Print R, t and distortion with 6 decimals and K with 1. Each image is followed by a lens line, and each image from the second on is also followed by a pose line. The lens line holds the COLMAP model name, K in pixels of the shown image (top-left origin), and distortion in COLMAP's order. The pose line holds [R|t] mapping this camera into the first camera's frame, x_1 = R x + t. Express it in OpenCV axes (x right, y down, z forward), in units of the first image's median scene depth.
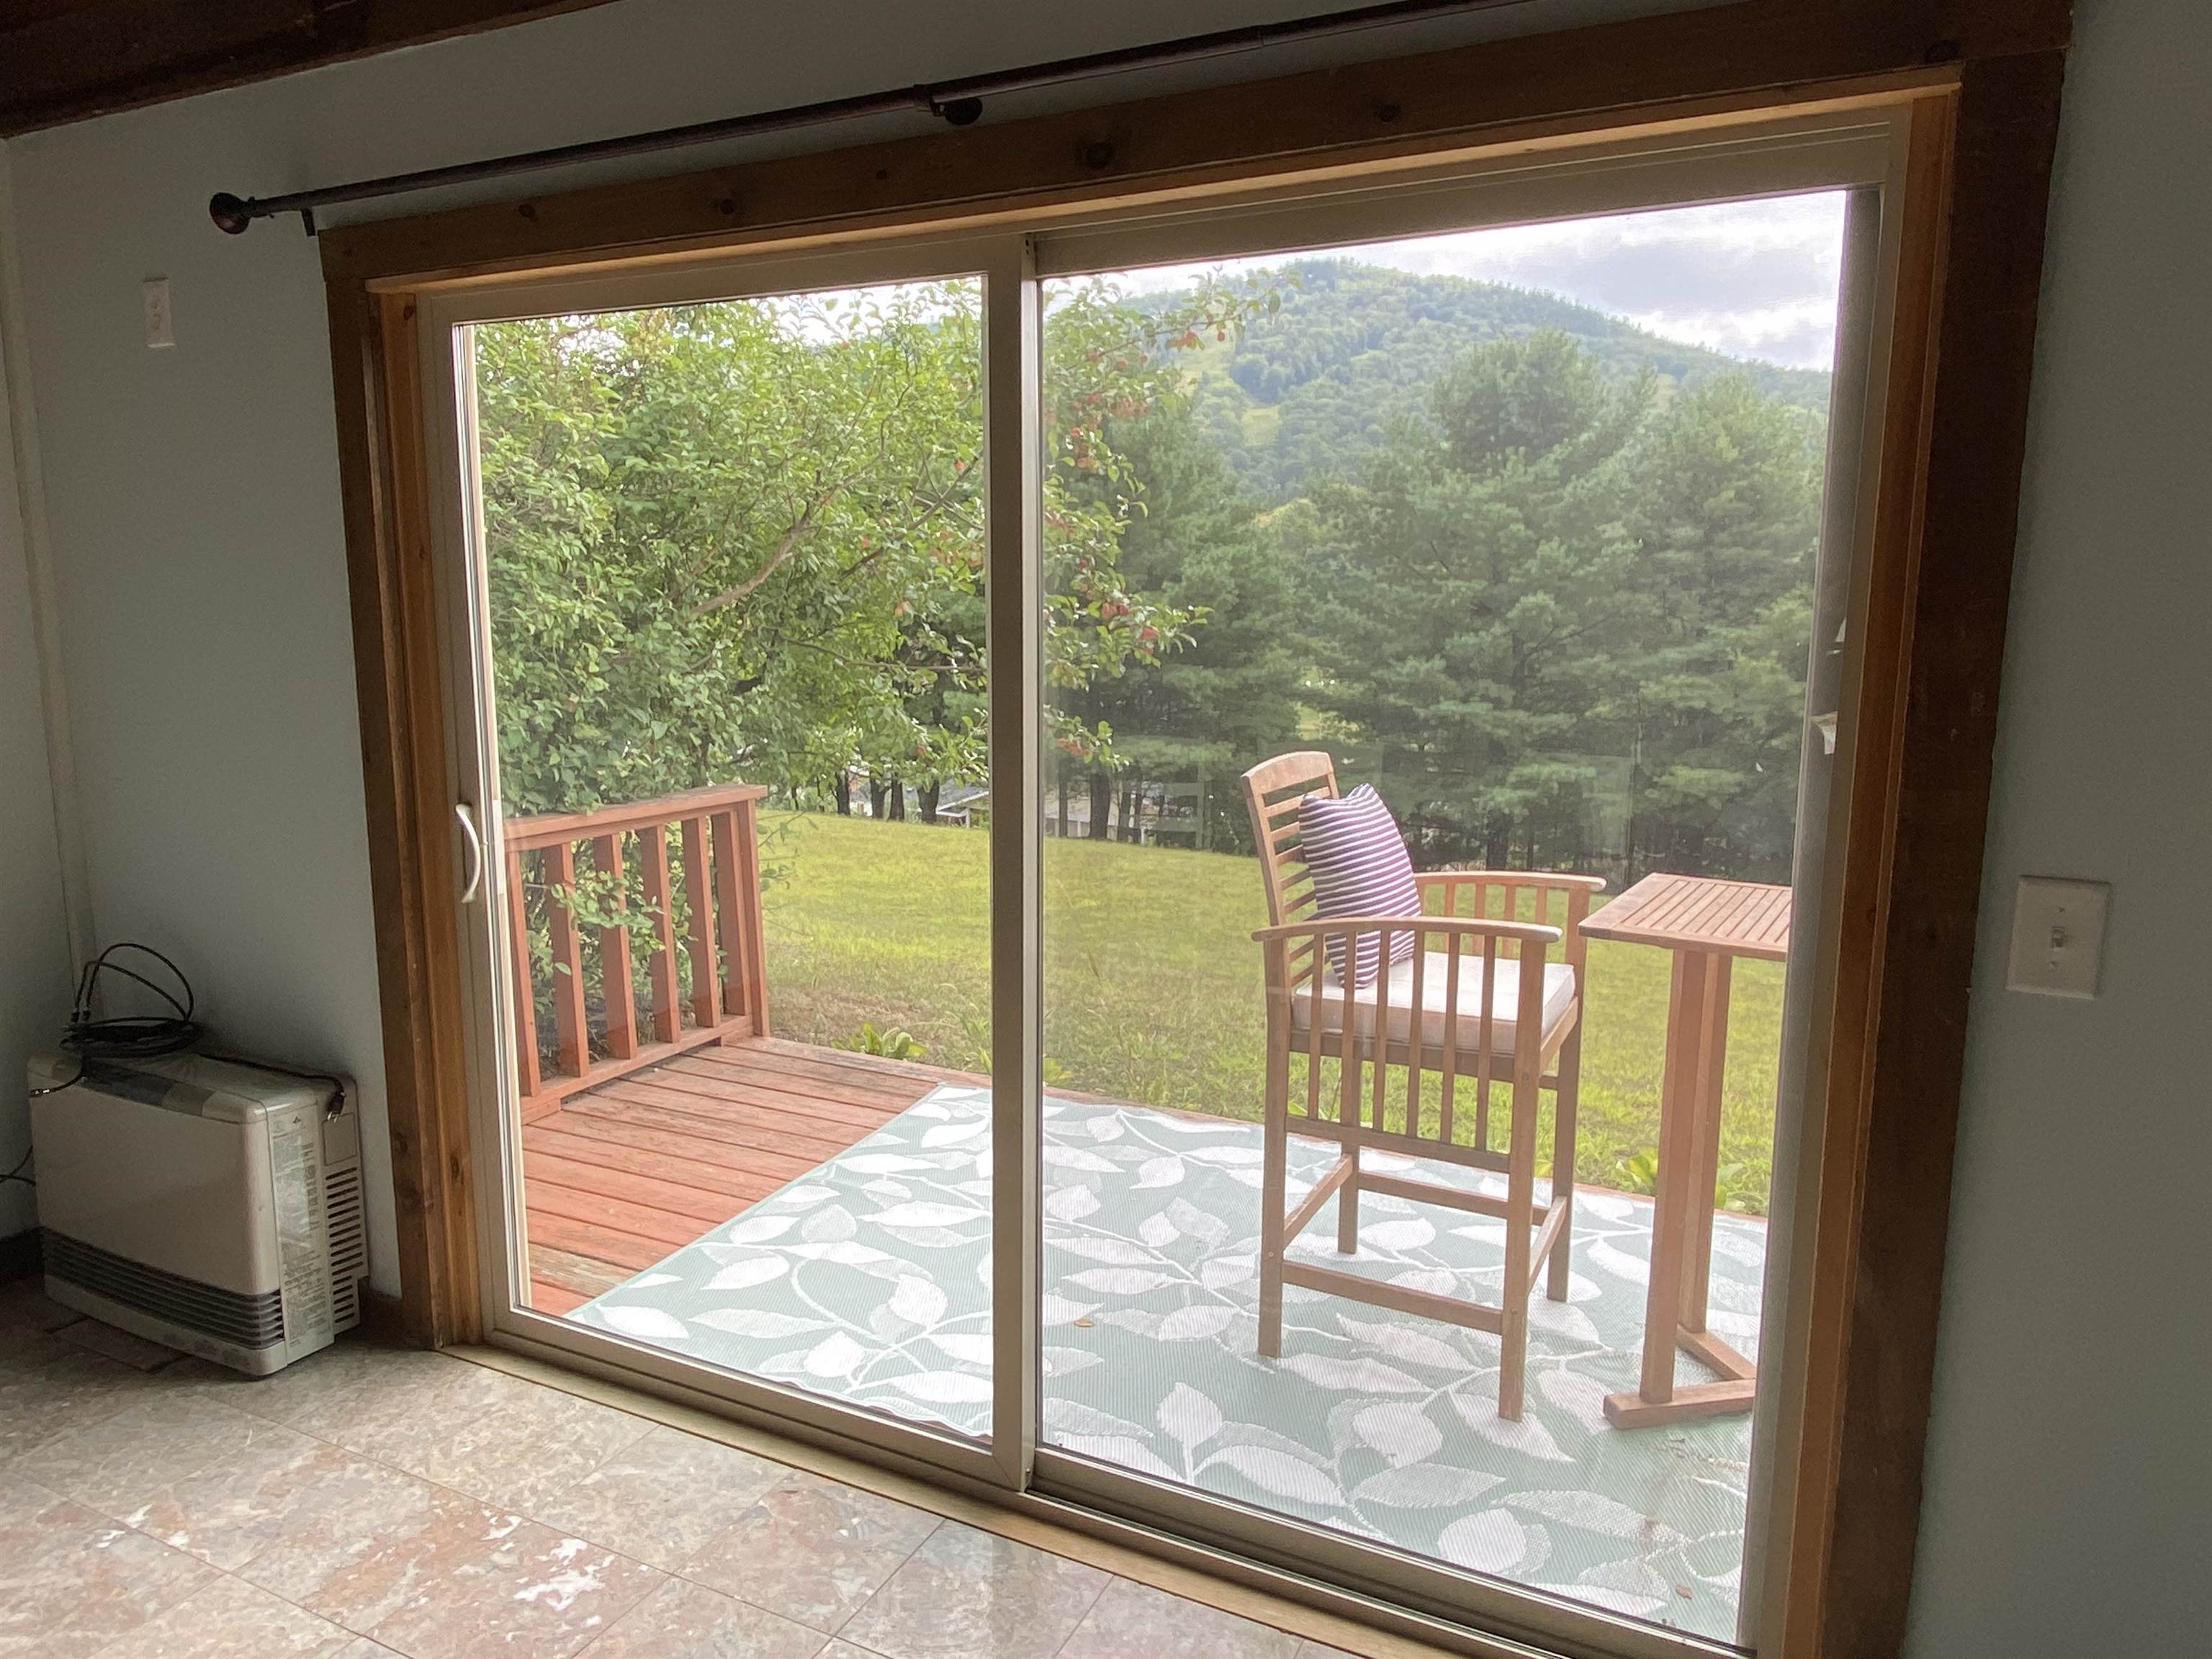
lens RADIAL K [[1452.3, 0, 1104.9], [0, 1452.3, 814.5], [0, 0, 1]] dist [0.083080, -0.104132]
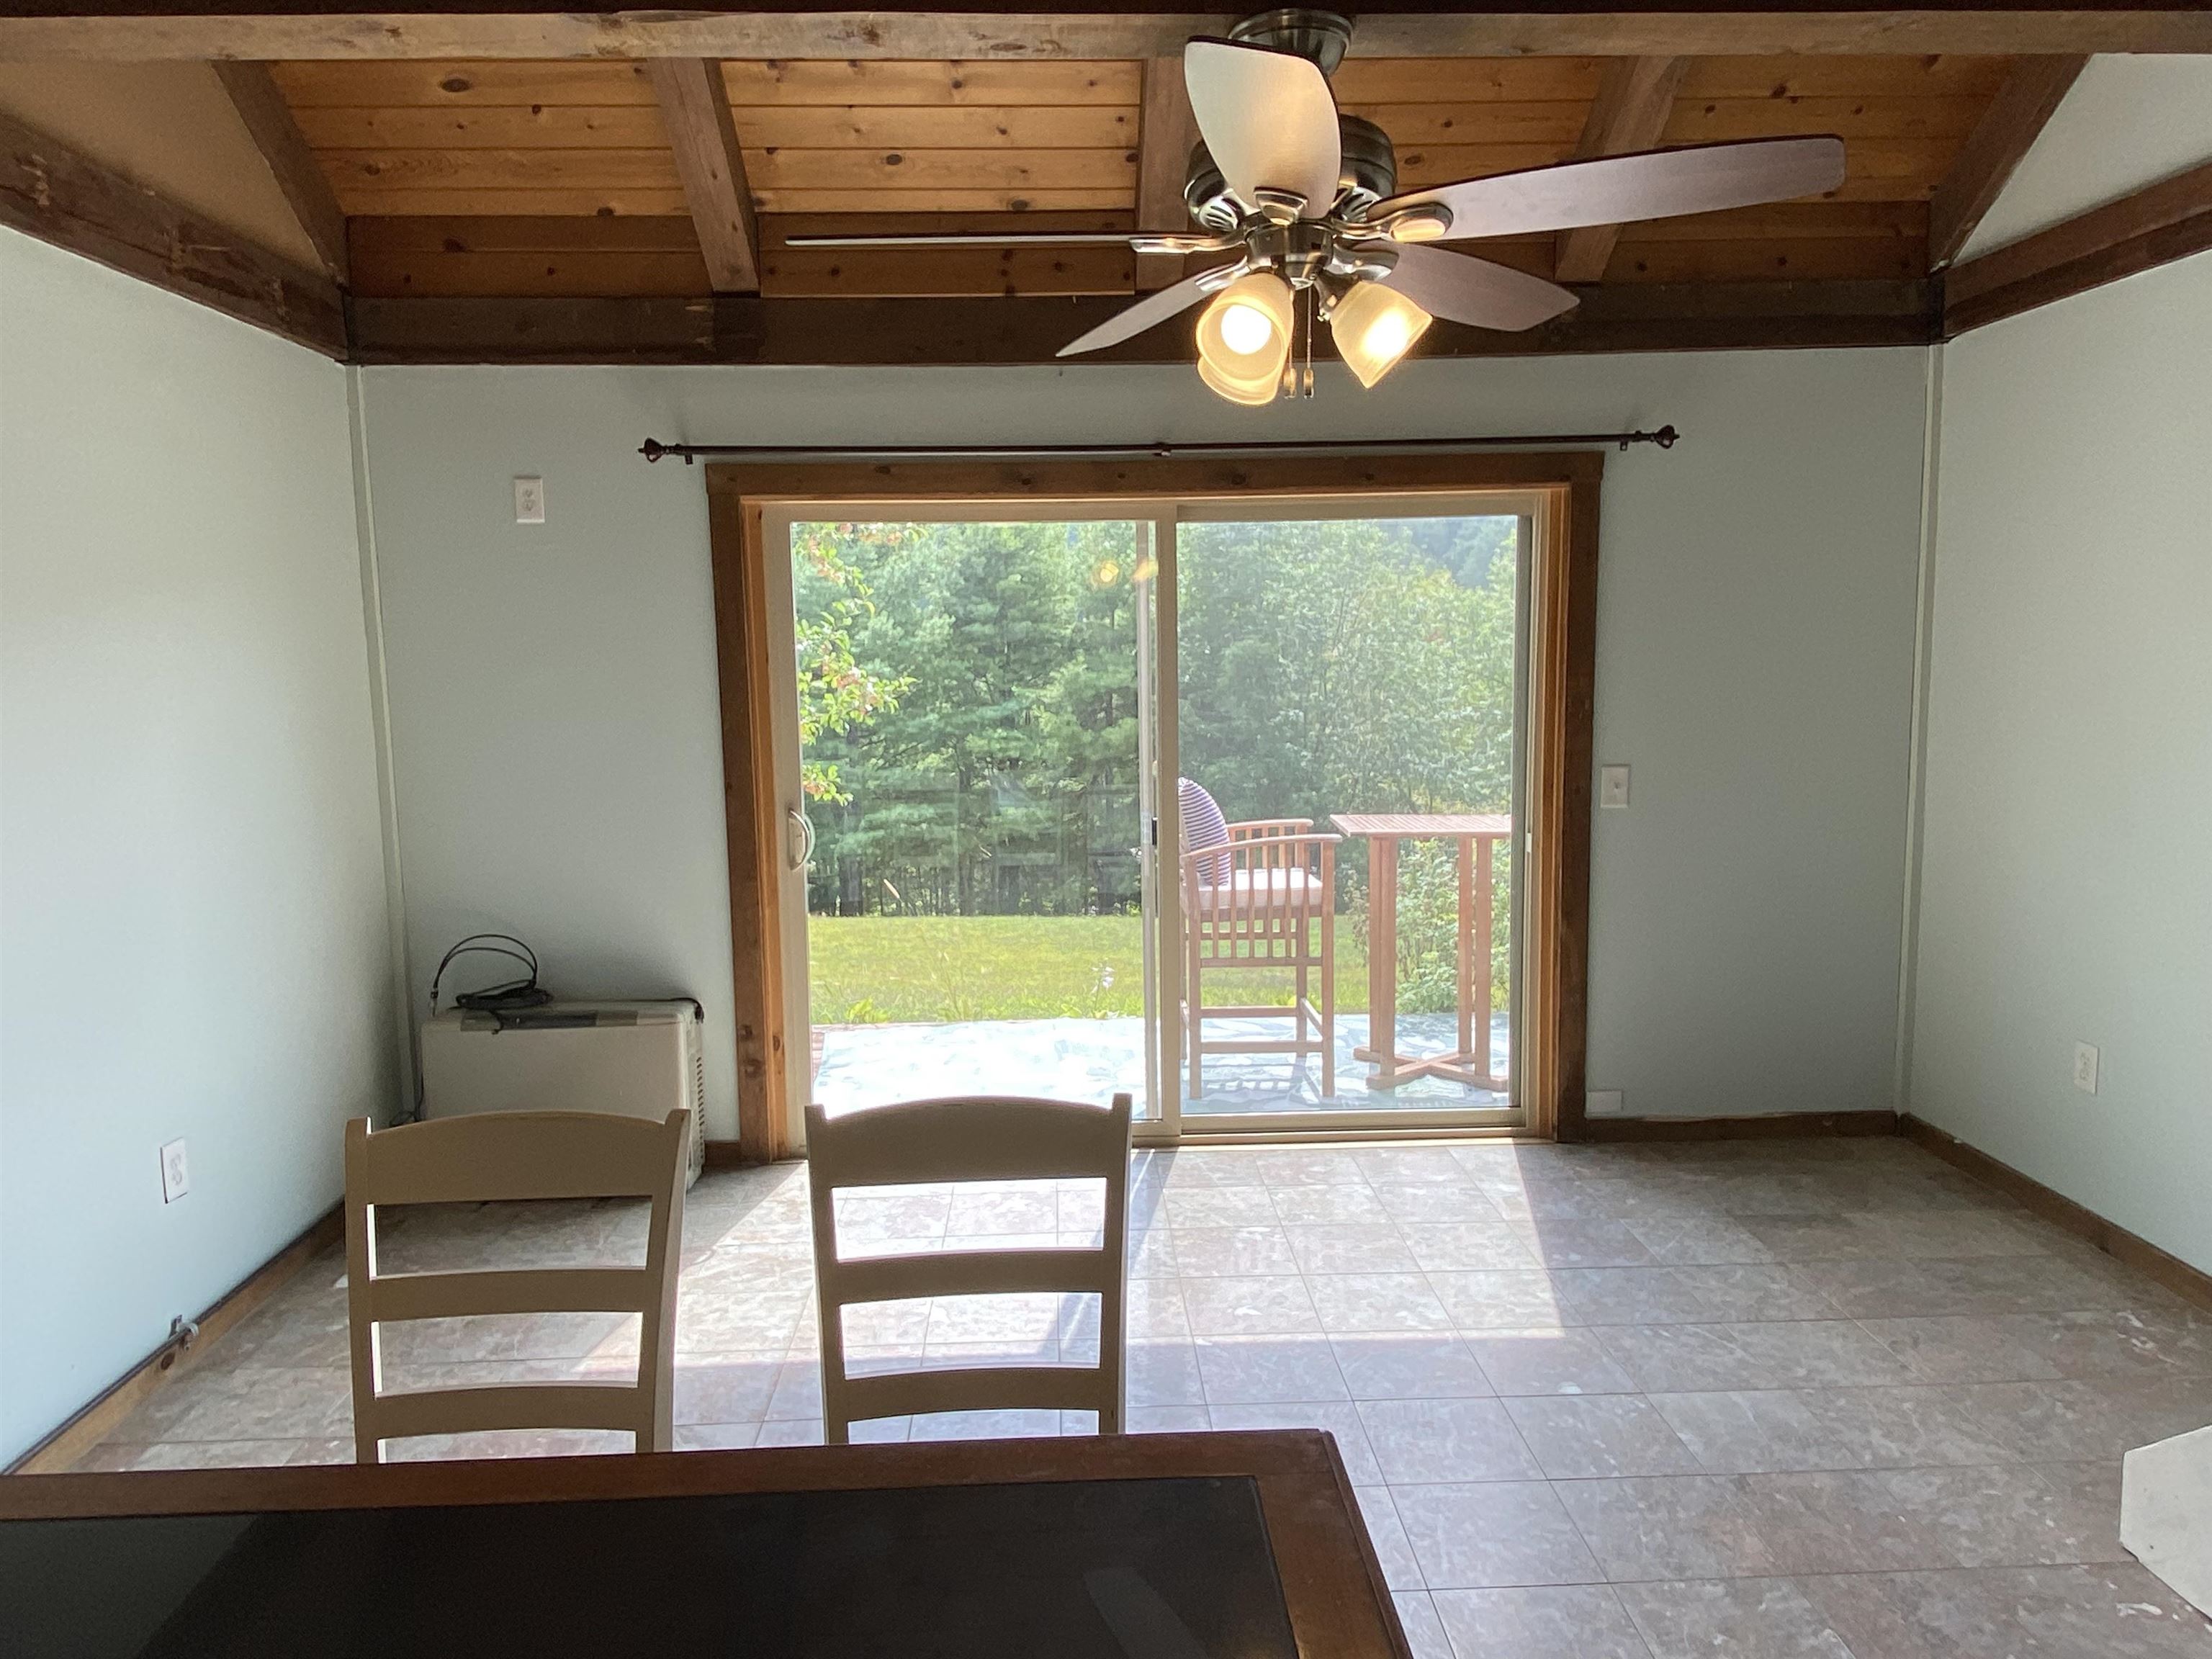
lens RADIAL K [[1452.3, 0, 1104.9], [0, 1452.3, 814.5], [0, 0, 1]] dist [0.083080, -0.104132]
pose [[0.877571, -0.068249, 0.474565, -0.087186], [0.089717, 0.995708, -0.022710, 0.006390], [-0.470978, 0.062507, 0.879927, -0.056977]]
